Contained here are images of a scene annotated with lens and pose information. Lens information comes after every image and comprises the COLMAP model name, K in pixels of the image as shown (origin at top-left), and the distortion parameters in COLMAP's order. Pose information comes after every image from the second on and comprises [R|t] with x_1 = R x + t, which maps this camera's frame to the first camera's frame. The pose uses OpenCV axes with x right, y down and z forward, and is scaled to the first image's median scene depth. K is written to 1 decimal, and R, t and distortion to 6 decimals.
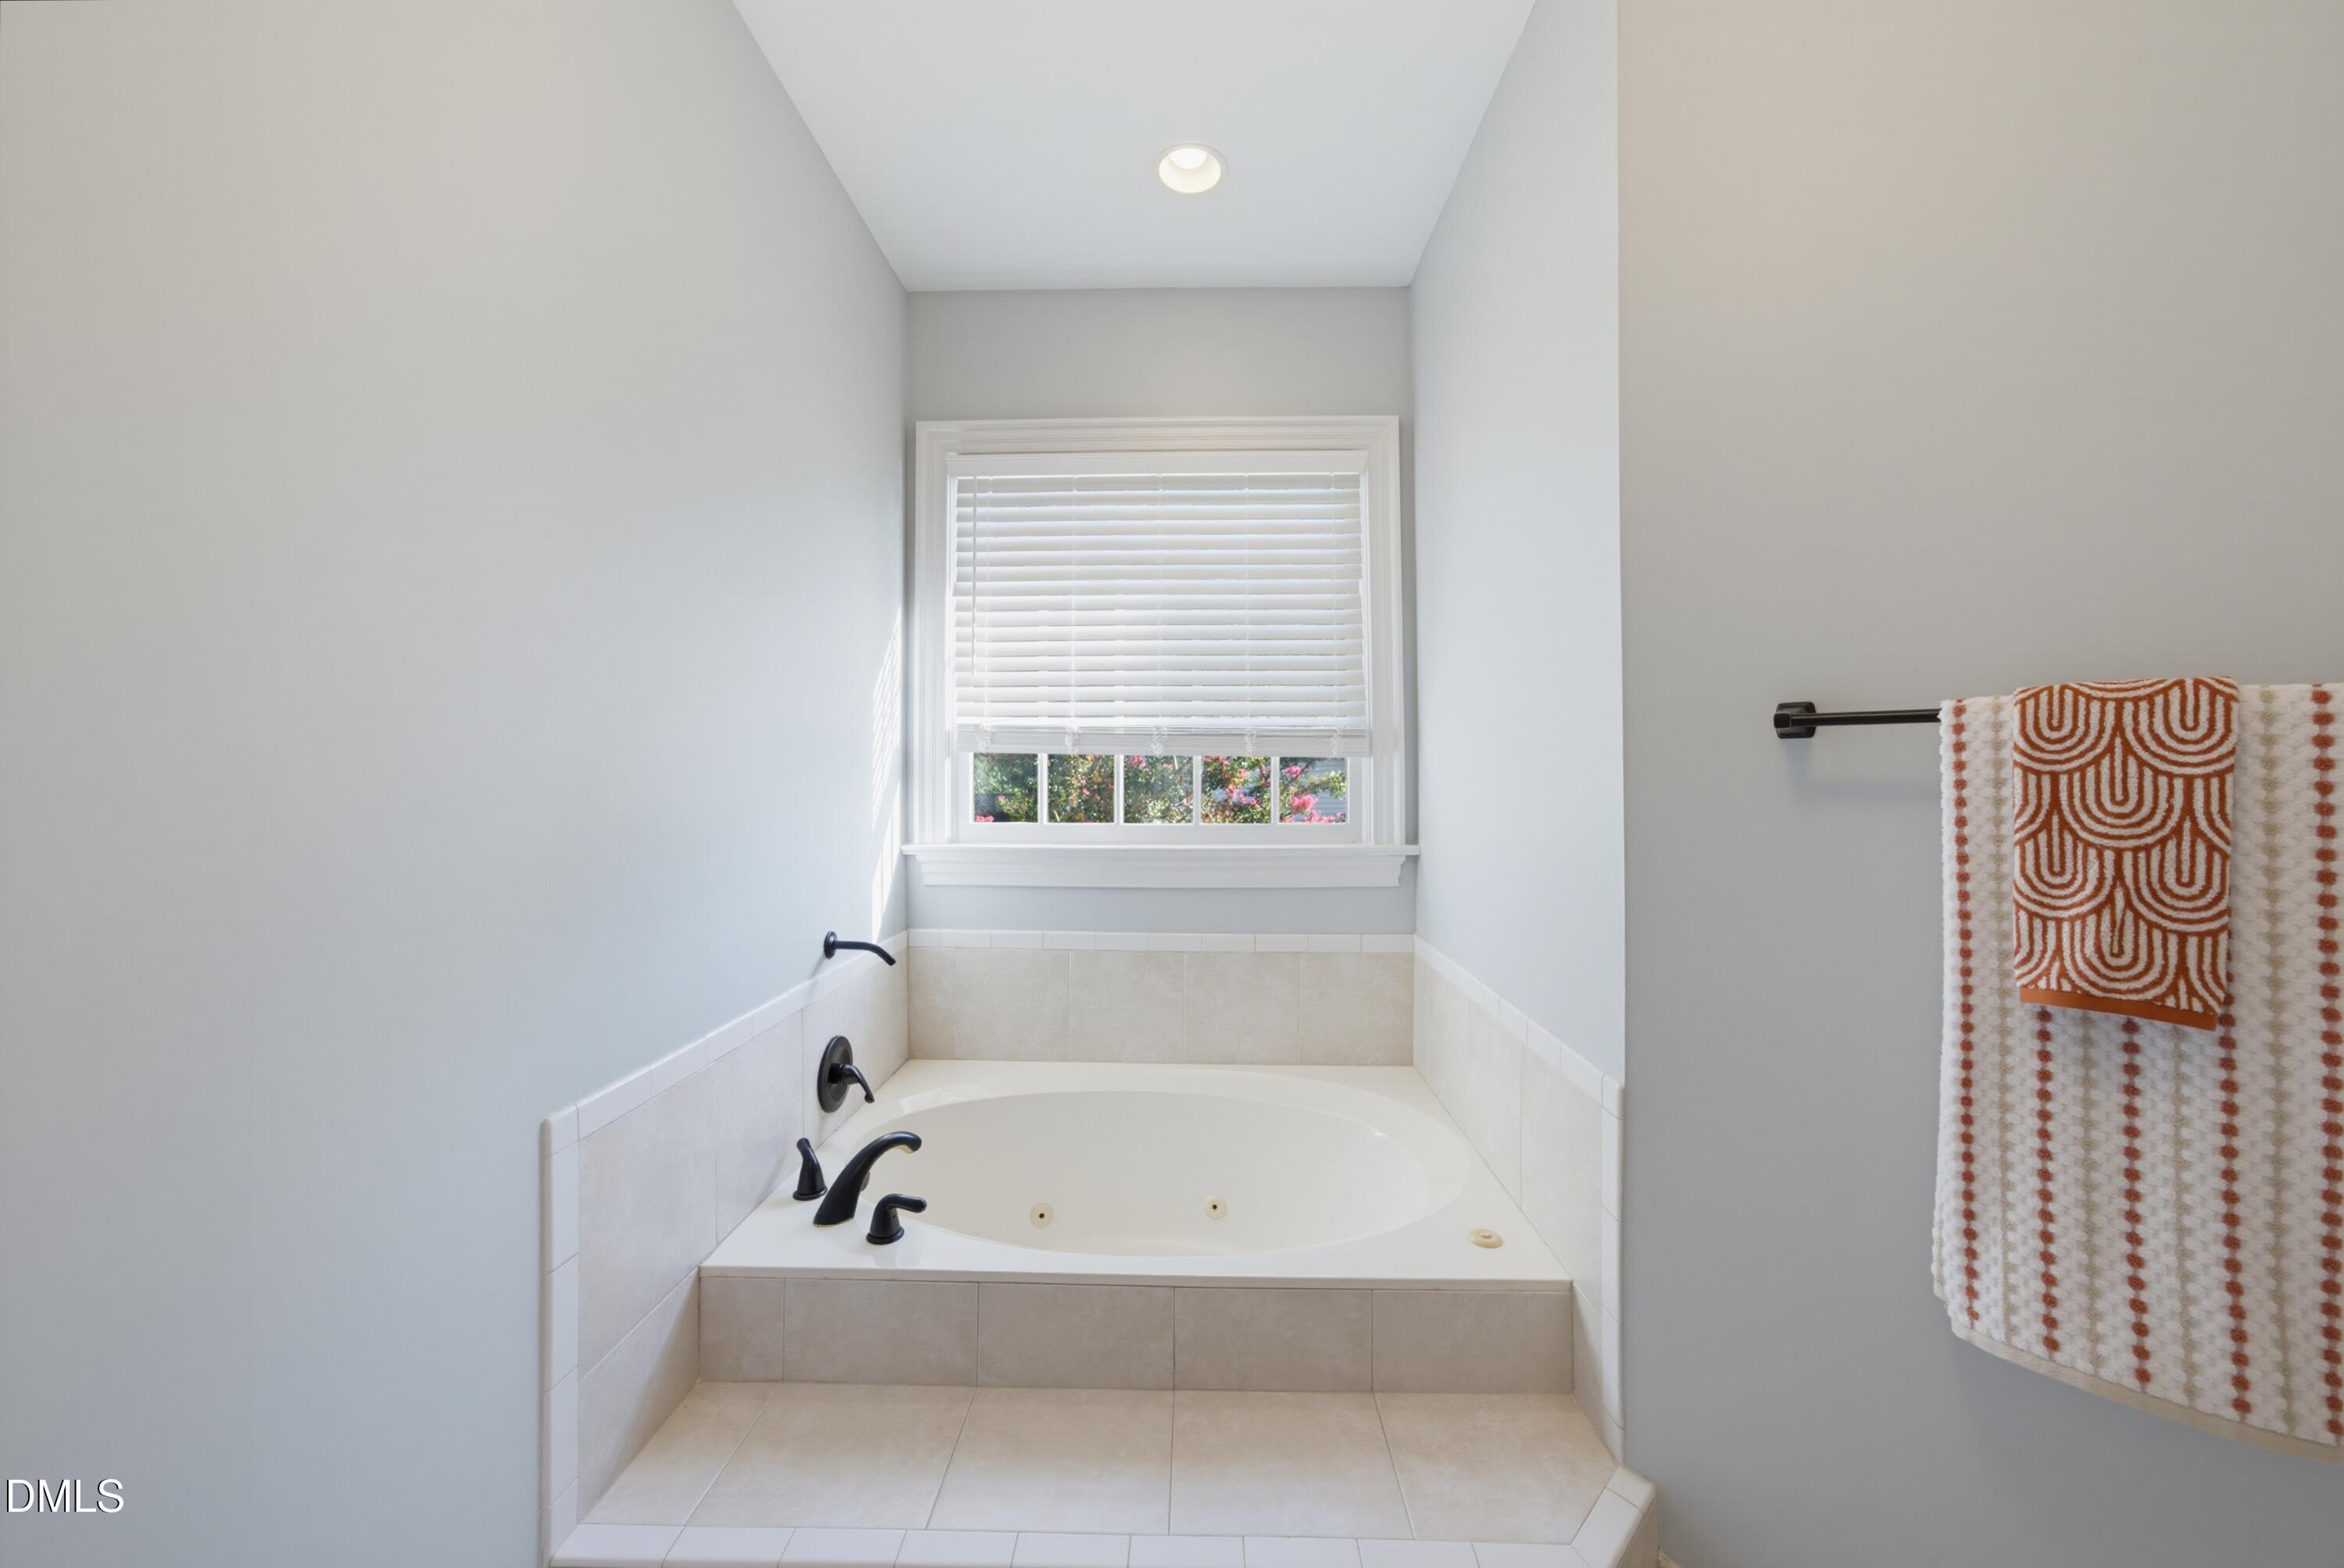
lens RADIAL K [[847.8, 0, 1174.6], [0, 847.8, 774.0], [0, 0, 1]] dist [-0.067278, 0.030394]
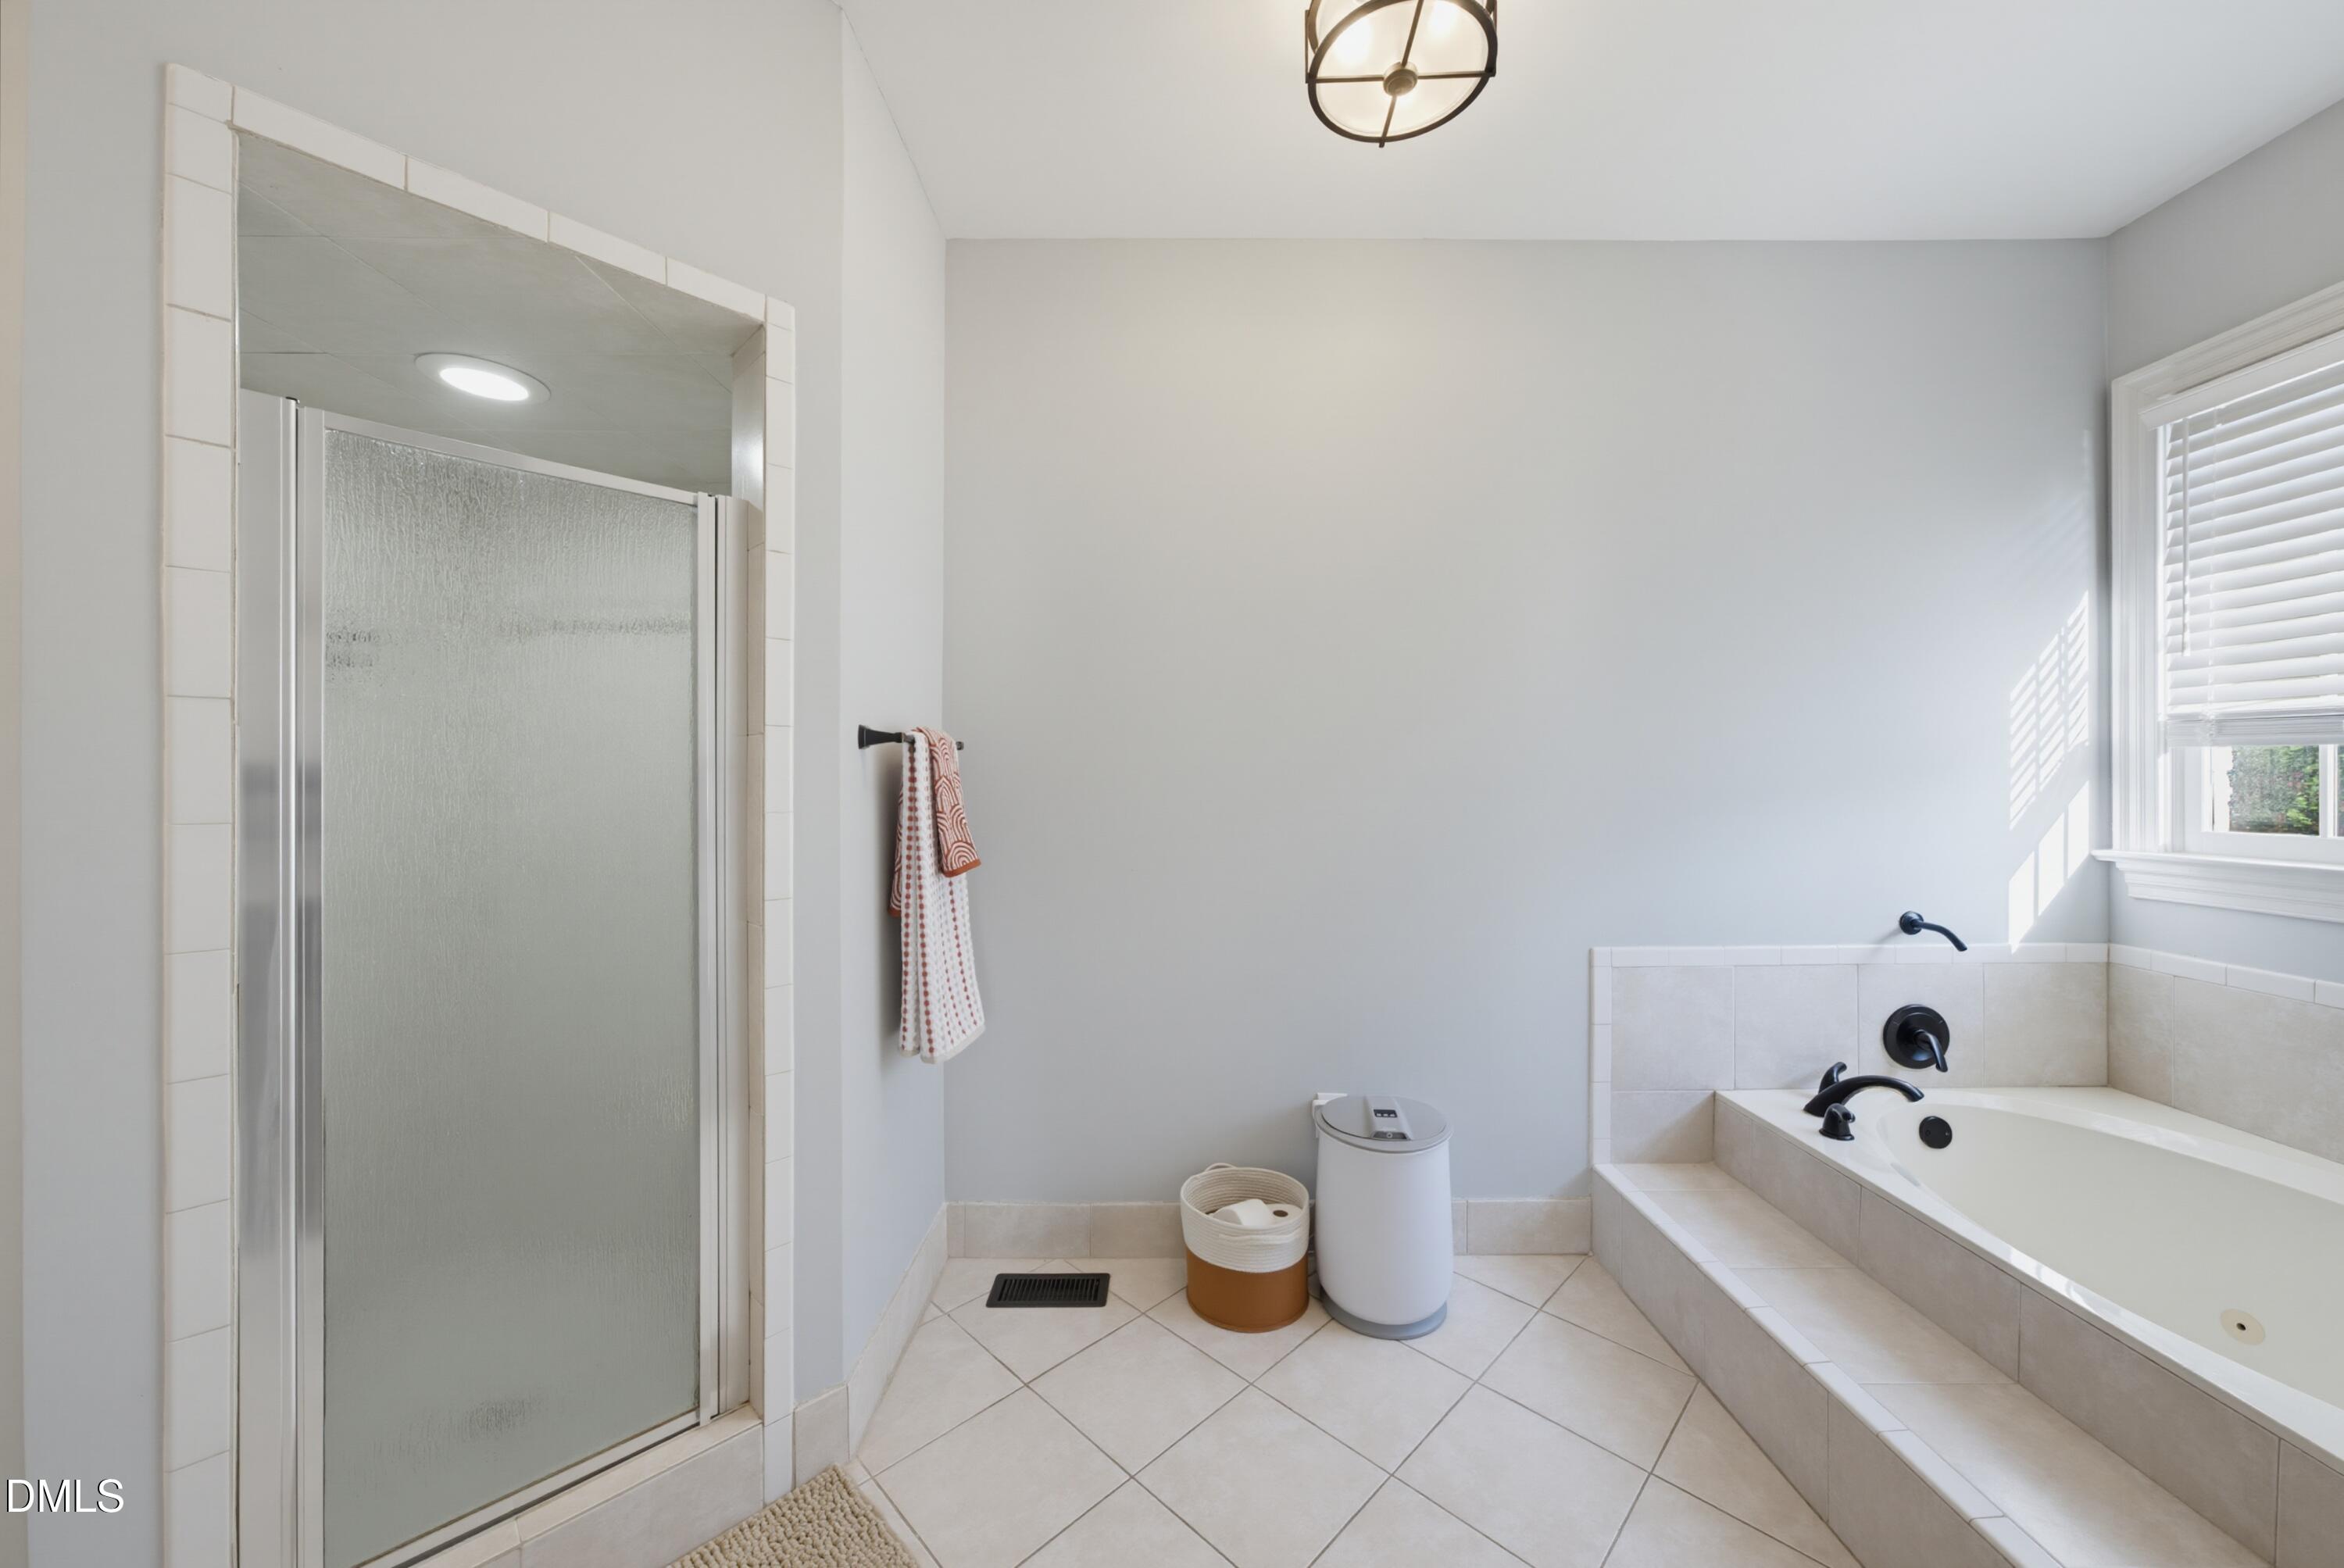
lens RADIAL K [[847.8, 0, 1174.6], [0, 847.8, 774.0], [0, 0, 1]] dist [-0.067278, 0.030394]
pose [[0.006190, -0.008298, -0.999946, 0.573669], [0.011212, 0.999903, -0.008228, -0.002942], [0.999918, -0.011161, 0.006282, -0.019693]]
